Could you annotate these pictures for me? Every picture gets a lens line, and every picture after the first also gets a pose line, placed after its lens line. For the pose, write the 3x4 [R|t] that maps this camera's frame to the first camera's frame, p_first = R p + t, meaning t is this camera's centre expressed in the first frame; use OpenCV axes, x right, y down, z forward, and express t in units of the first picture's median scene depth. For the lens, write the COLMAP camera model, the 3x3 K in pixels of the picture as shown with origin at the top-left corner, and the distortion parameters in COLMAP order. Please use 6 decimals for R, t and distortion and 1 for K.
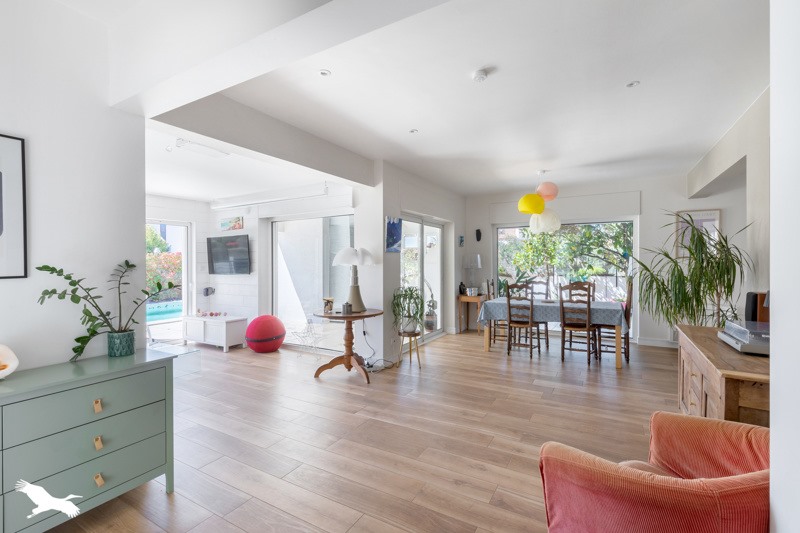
lens RADIAL K [[365.6, 0, 398.5], [0, 365.6, 266.3], [0, 0, 1]] dist [-0.002202, -0.000101]
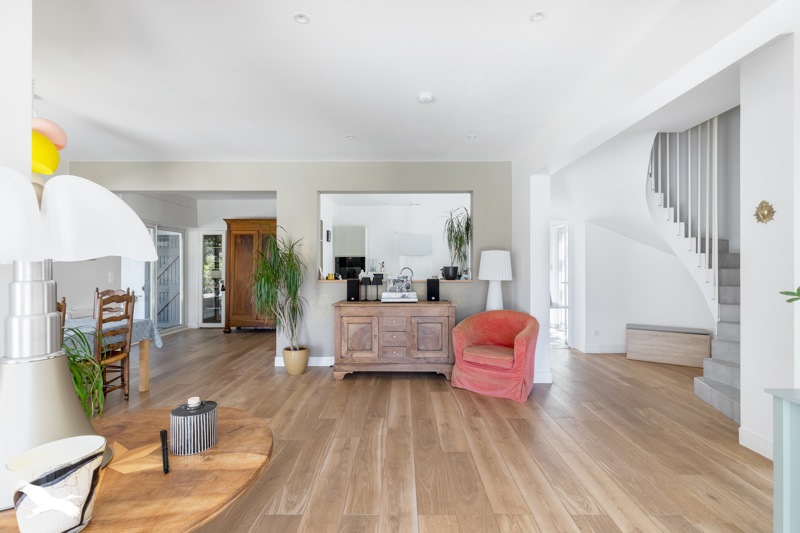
lens RADIAL K [[365.6, 0, 400.6], [0, 365.6, 265.0], [0, 0, 1]] dist [-0.002202, -0.000101]
pose [[-0.499877, 0.005493, 0.866079, -0.648558], [0.012165, 0.999926, 0.000679, 0.000475], [-0.866011, 0.010875, -0.499906, 1.454263]]
